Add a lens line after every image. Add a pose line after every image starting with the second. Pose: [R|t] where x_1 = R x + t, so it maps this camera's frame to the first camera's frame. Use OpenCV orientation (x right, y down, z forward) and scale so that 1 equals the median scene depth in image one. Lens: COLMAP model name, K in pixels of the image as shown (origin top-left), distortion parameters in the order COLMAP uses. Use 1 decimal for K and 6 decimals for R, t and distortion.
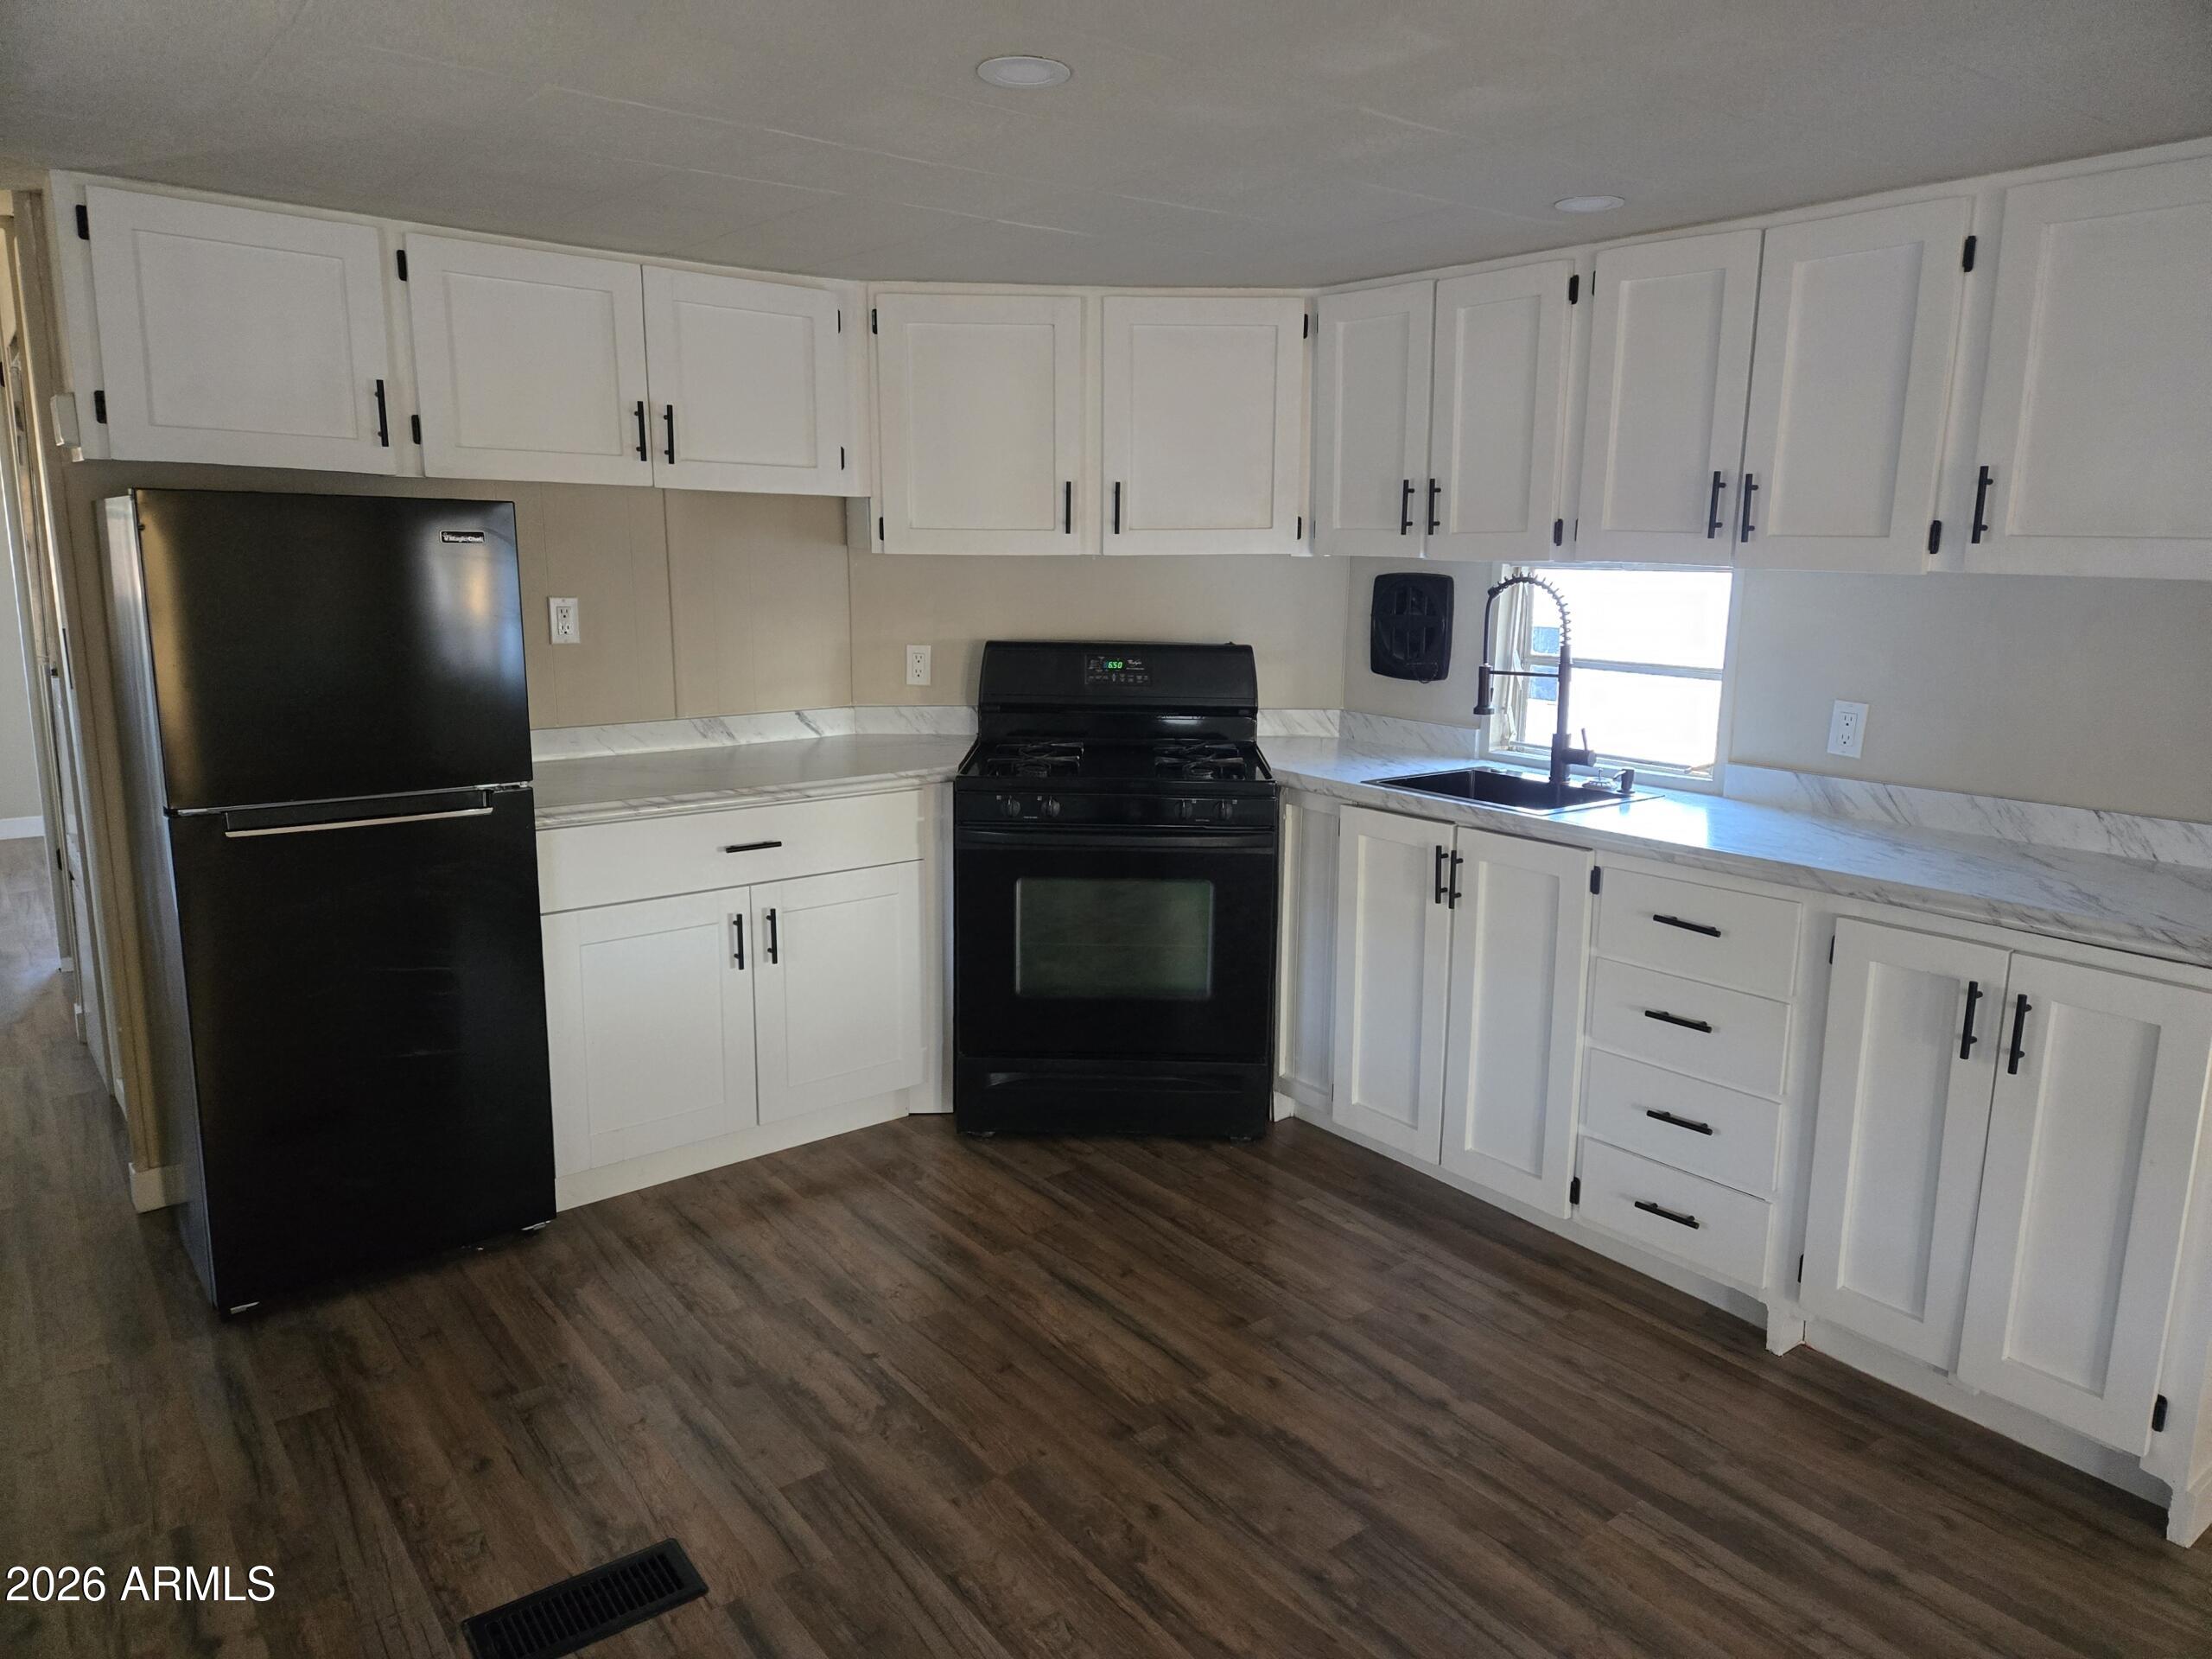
lens RADIAL K [[1491.8, 0, 1101.2], [0, 1491.8, 818.2], [0, 0, 1]] dist [0.004835, 0.000640]
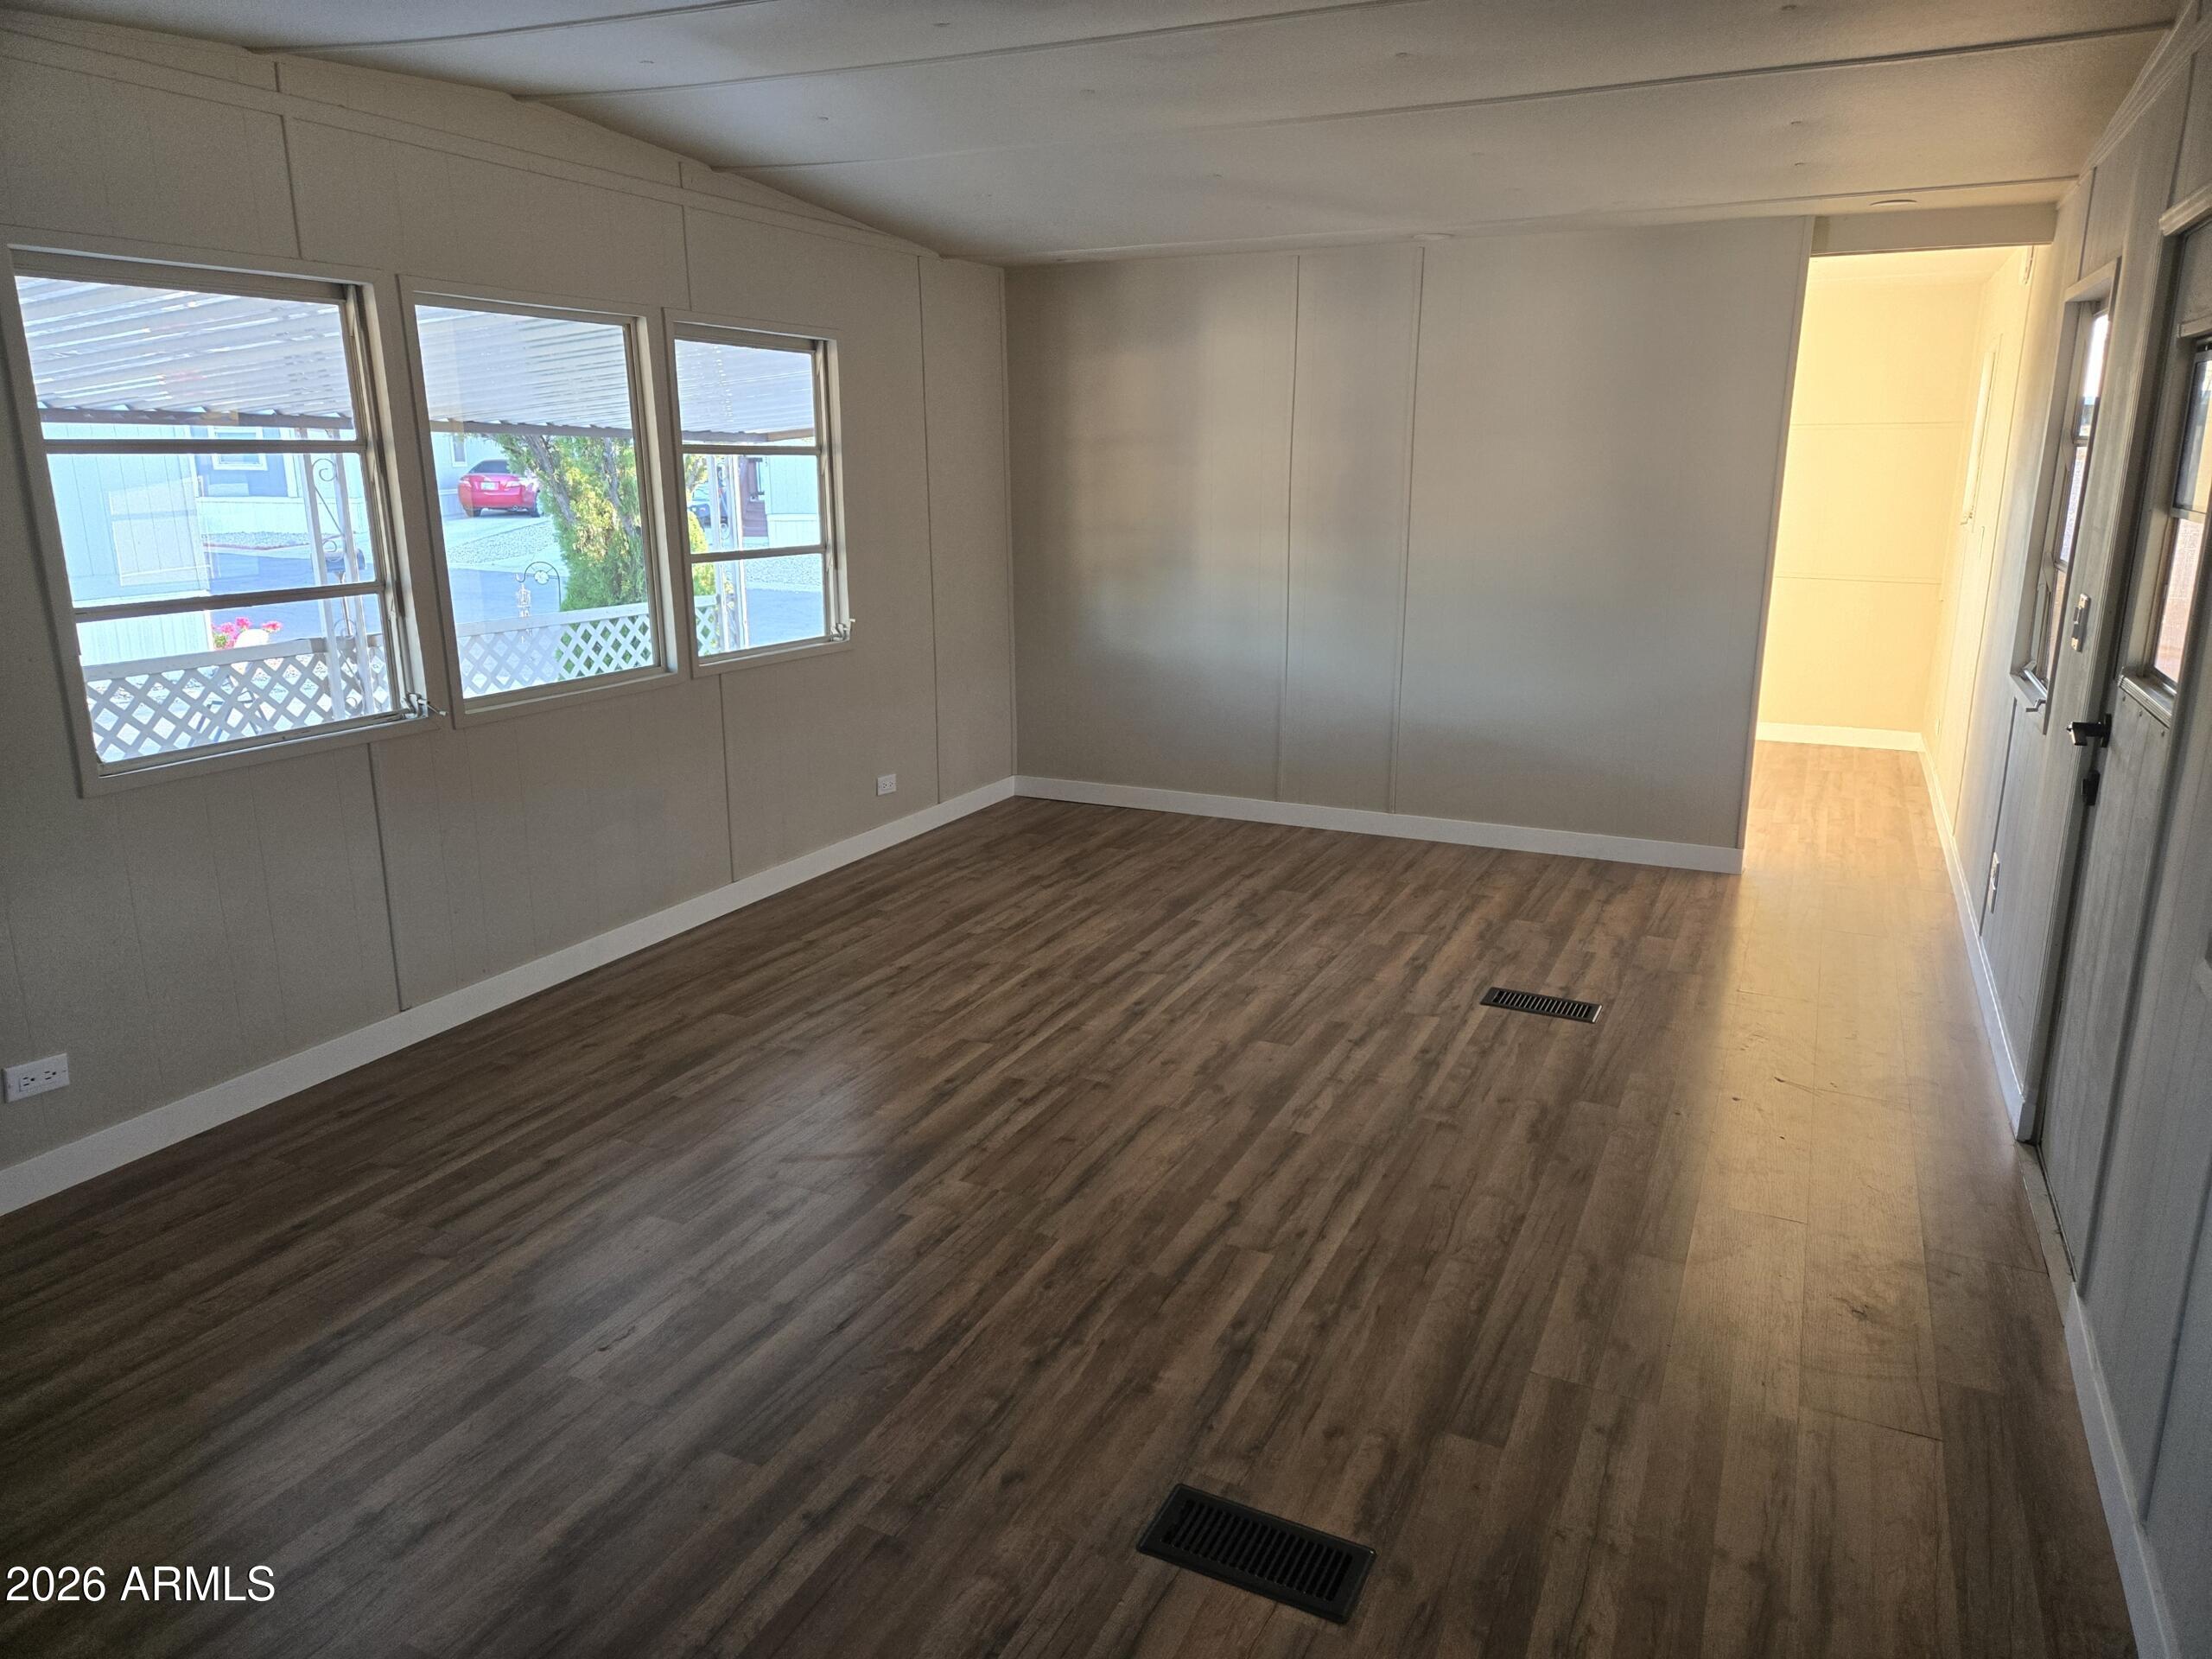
lens RADIAL K [[1491.8, 0, 1098.7], [0, 1491.8, 831.0], [0, 0, 1]] dist [0.004835, 0.000640]
pose [[-0.450348, -0.236250, 0.861030, -1.156250], [0.166980, 0.925058, 0.341154, -0.299796], [-0.877100, 0.297412, -0.377149, 1.473432]]
